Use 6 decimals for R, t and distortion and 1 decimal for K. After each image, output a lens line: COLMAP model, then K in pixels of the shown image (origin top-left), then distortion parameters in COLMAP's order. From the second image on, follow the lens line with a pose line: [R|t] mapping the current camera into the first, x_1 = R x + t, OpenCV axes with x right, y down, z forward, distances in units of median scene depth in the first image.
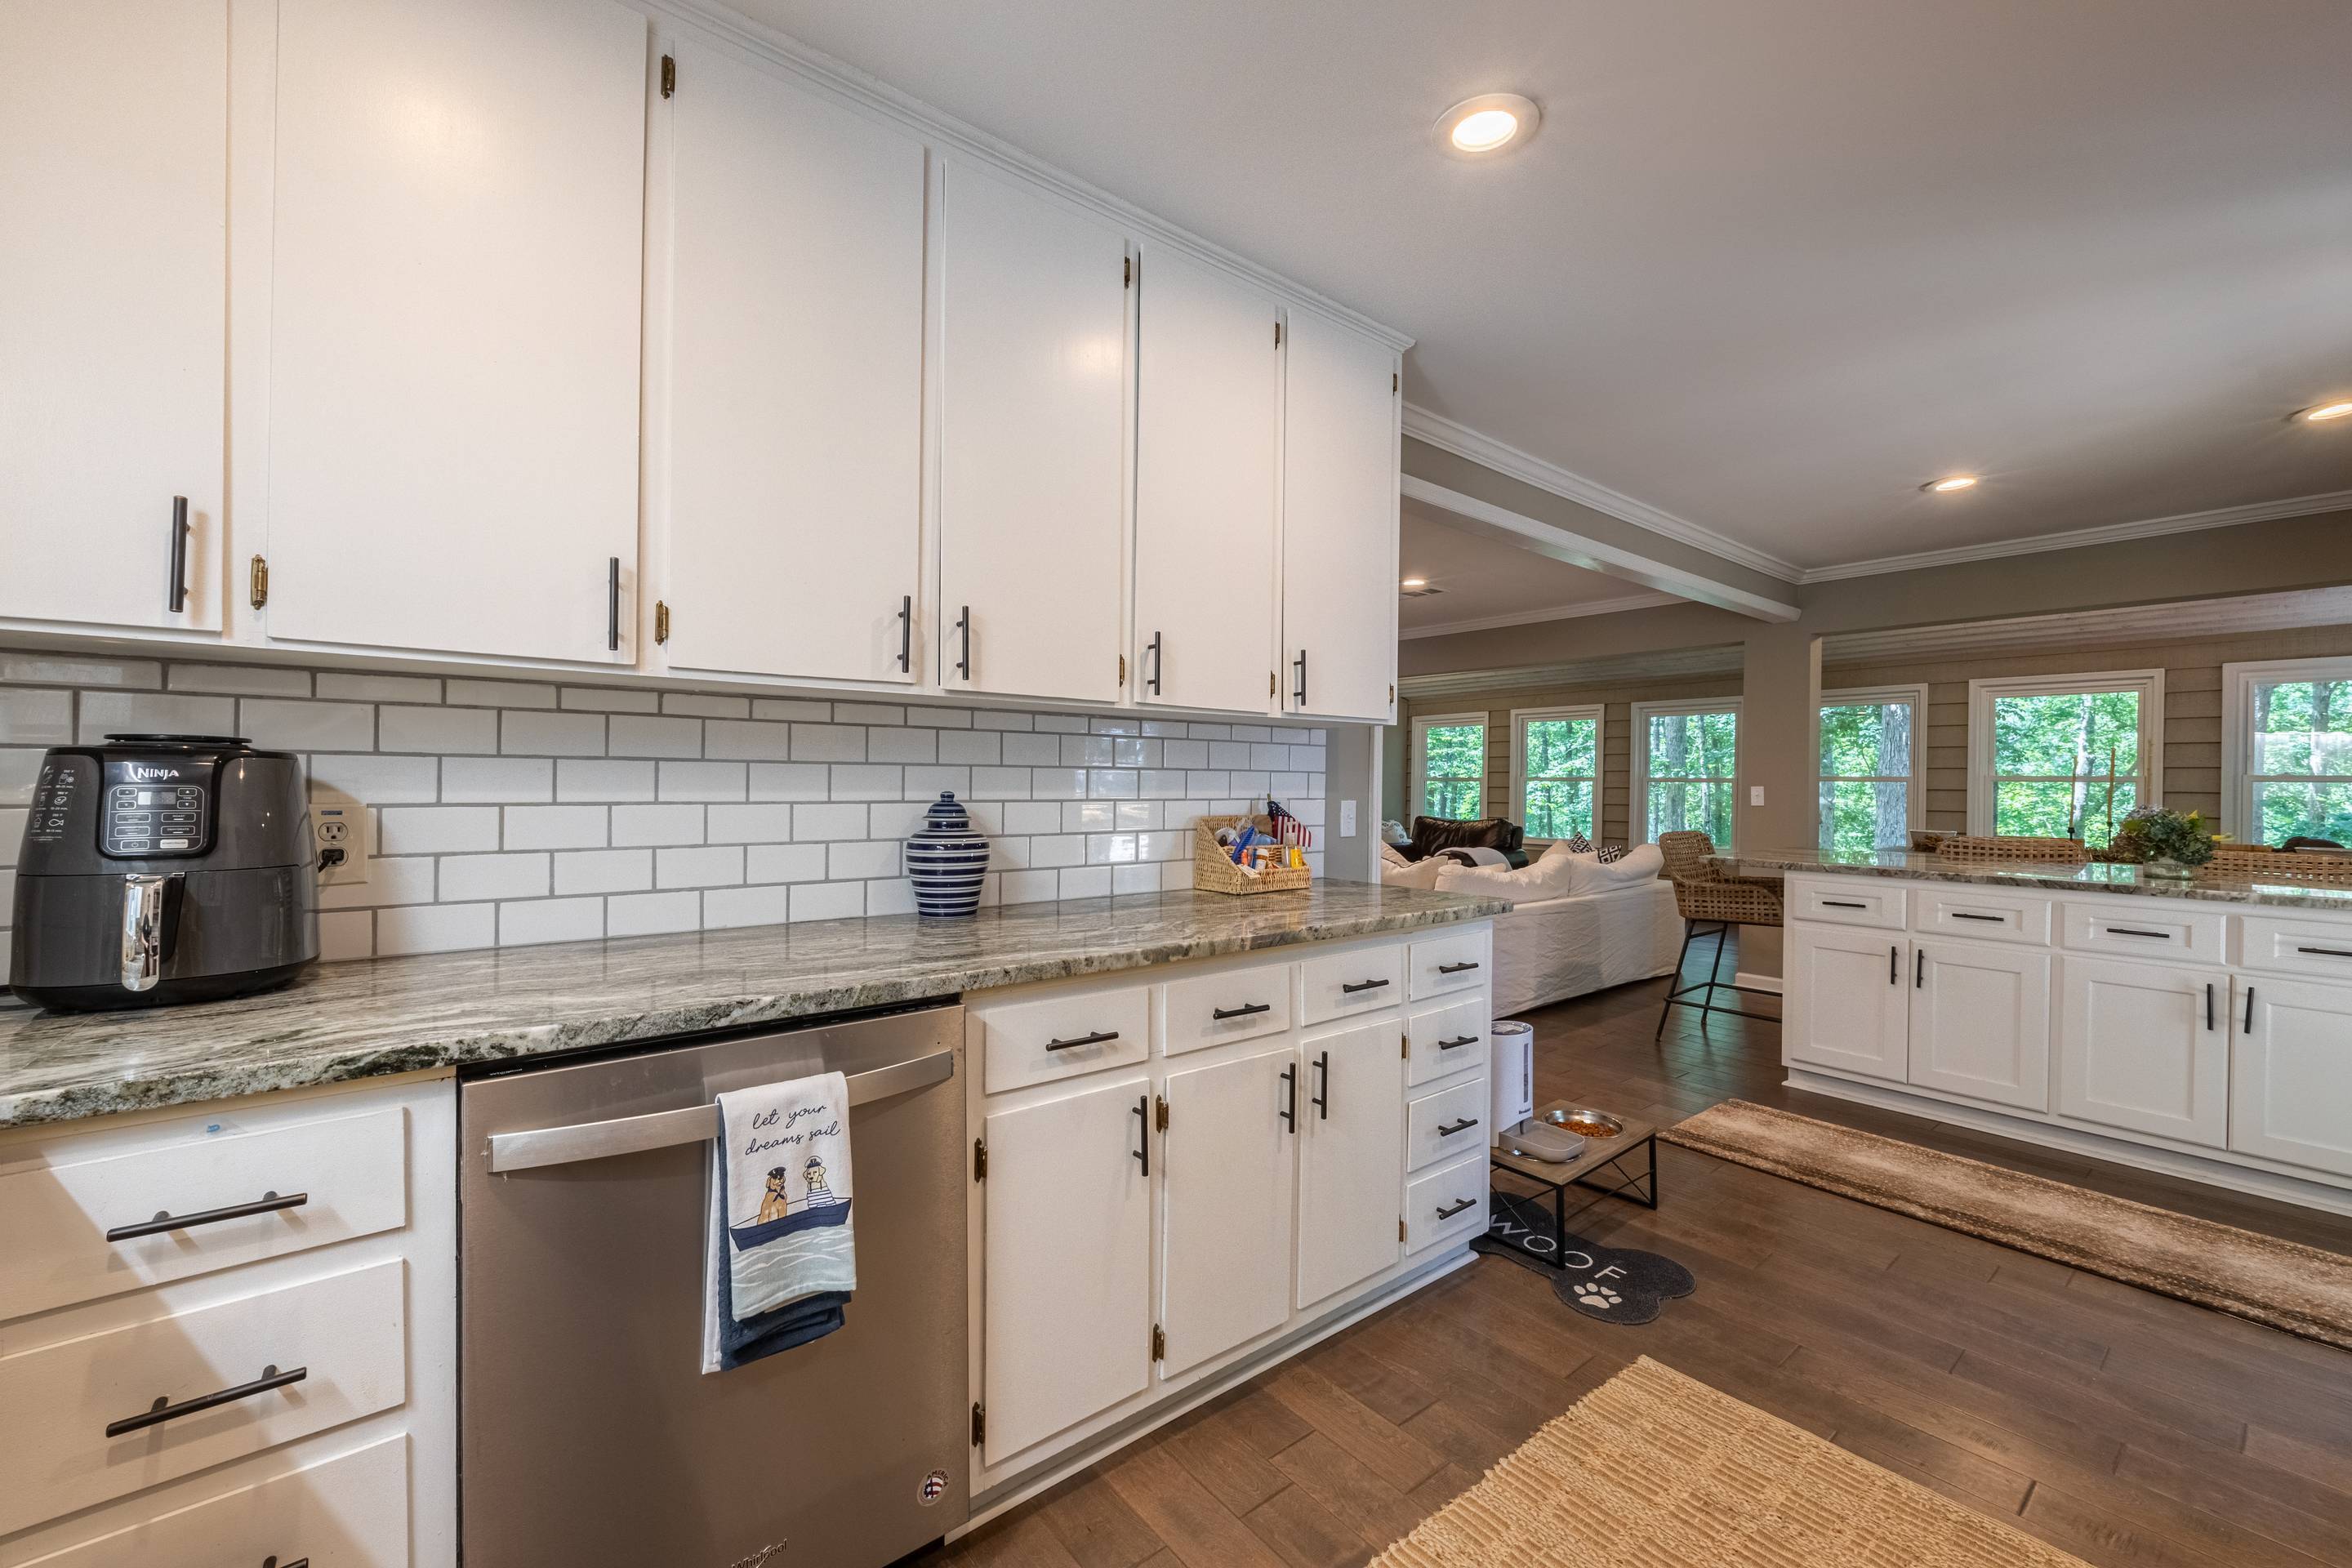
lens RADIAL K [[925.2, 0, 1184.7], [0, 925.2, 784.8], [0, 0, 1]] dist [-0.001307, -0.000106]
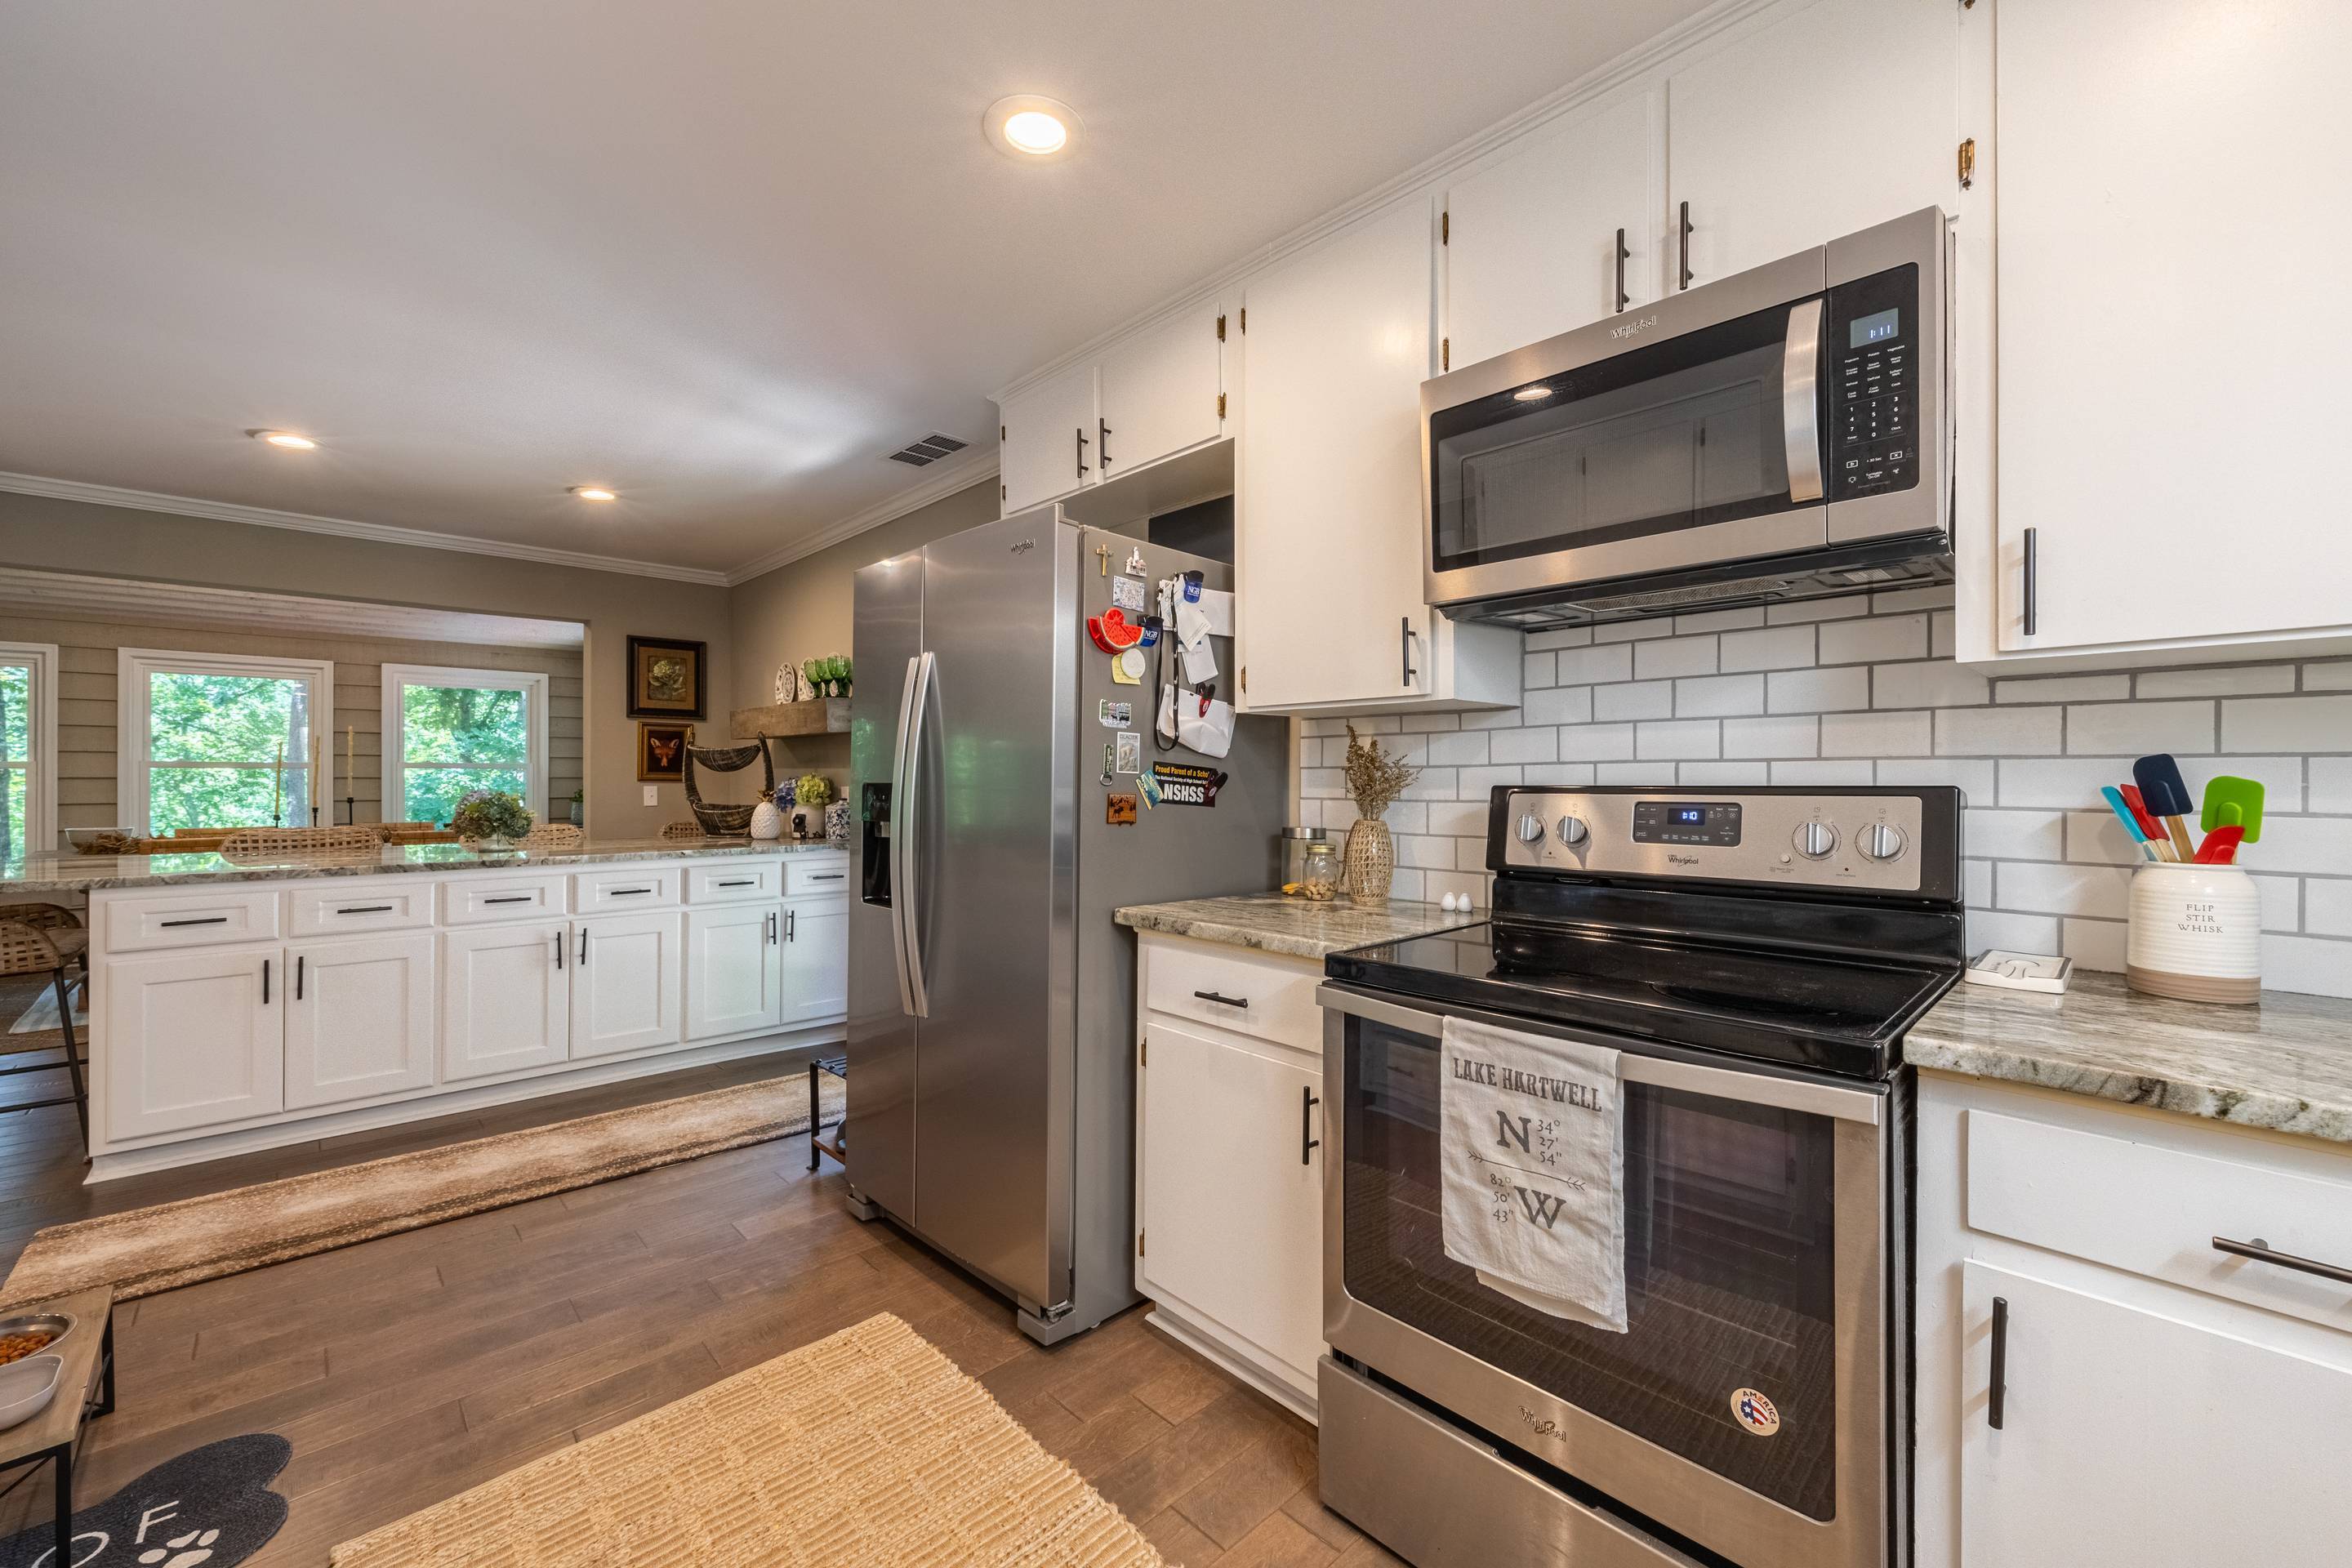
lens RADIAL K [[925.2, 0, 1186.9], [0, 925.2, 779.7], [0, 0, 1]] dist [-0.001307, -0.000106]
pose [[-0.080374, -0.011040, 0.996704, -0.199803], [0.001644, 0.999936, 0.011209, -0.001510], [-0.996763, 0.002540, -0.080350, 0.265918]]
